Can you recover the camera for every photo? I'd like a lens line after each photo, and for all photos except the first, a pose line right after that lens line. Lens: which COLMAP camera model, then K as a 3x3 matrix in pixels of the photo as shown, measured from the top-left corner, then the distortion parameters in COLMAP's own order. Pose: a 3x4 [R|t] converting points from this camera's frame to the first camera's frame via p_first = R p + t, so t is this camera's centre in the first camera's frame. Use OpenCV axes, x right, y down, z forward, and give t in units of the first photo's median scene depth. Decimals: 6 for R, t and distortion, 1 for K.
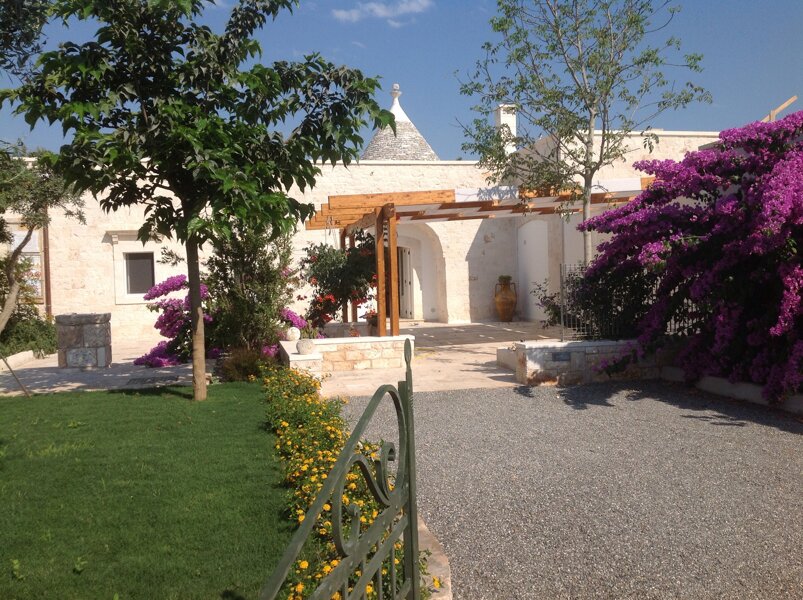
lens RADIAL K [[792.0, 0, 420.2], [0, 792.0, 301.8], [0, 0, 1]] dist [0.194671, -0.505106]
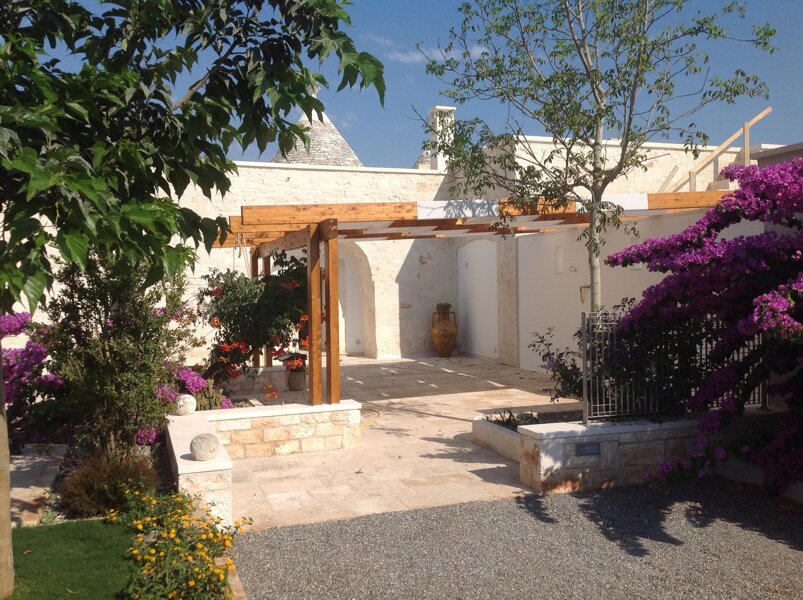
lens RADIAL K [[792.0, 0, 420.2], [0, 792.0, 301.8], [0, 0, 1]] dist [0.194671, -0.505106]
pose [[0.992278, 0.011393, 0.123506, -0.046884], [-0.009569, 0.999836, -0.015348, -0.040748], [-0.123660, 0.014048, 0.992225, 0.293905]]
